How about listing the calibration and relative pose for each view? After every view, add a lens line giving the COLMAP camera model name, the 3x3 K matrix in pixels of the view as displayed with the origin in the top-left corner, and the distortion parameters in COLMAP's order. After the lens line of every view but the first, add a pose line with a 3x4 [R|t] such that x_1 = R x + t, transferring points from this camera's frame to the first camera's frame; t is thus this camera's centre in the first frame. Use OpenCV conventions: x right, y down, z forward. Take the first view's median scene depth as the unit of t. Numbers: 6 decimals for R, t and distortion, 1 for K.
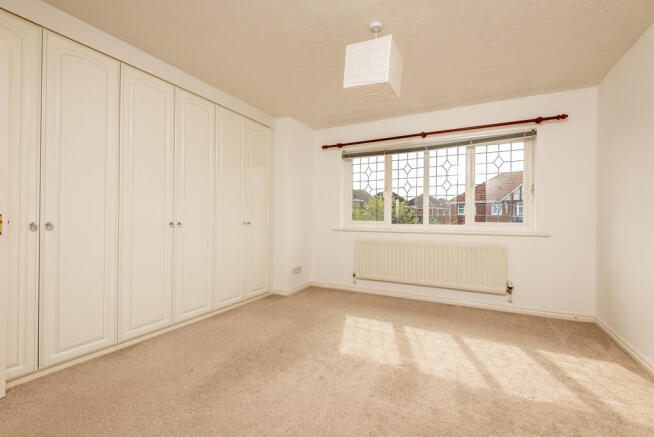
lens RADIAL K [[290.9, 0, 327.0], [0, 290.9, 218.5], [0, 0, 1]] dist [-0.013029, -0.000142]
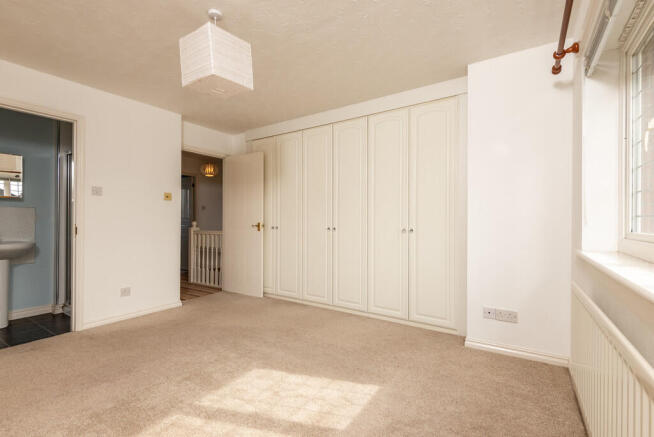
lens RADIAL K [[283.6, 0, 327.0], [0, 283.6, 218.5], [0, 0, 1]] dist [-0.000217, -0.000012]
pose [[-0.120655, -0.028227, -0.992293, 0.638518], [-0.015917, 0.999522, -0.026497, 0.004745], [0.992567, 0.012598, -0.121046, 0.901522]]
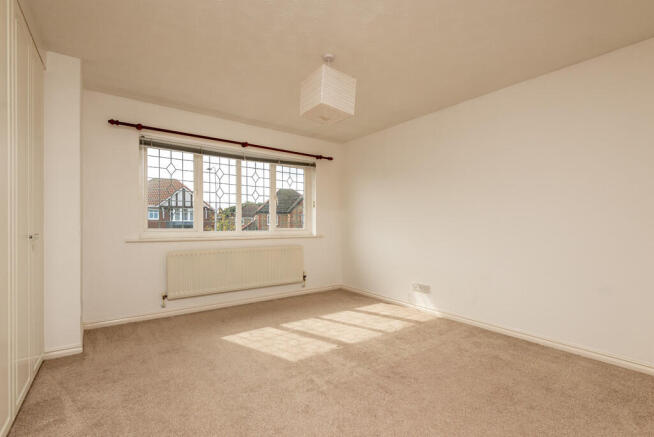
lens RADIAL K [[295.5, 0, 320.2], [0, 295.5, 222.1], [0, 0, 1]] dist [0.049211, -0.028028]
pose [[0.437882, 0.005232, 0.899017, -0.576367], [0.000479, 0.999982, -0.006053, -0.004484], [-0.899032, 0.003081, 0.437872, 0.327772]]
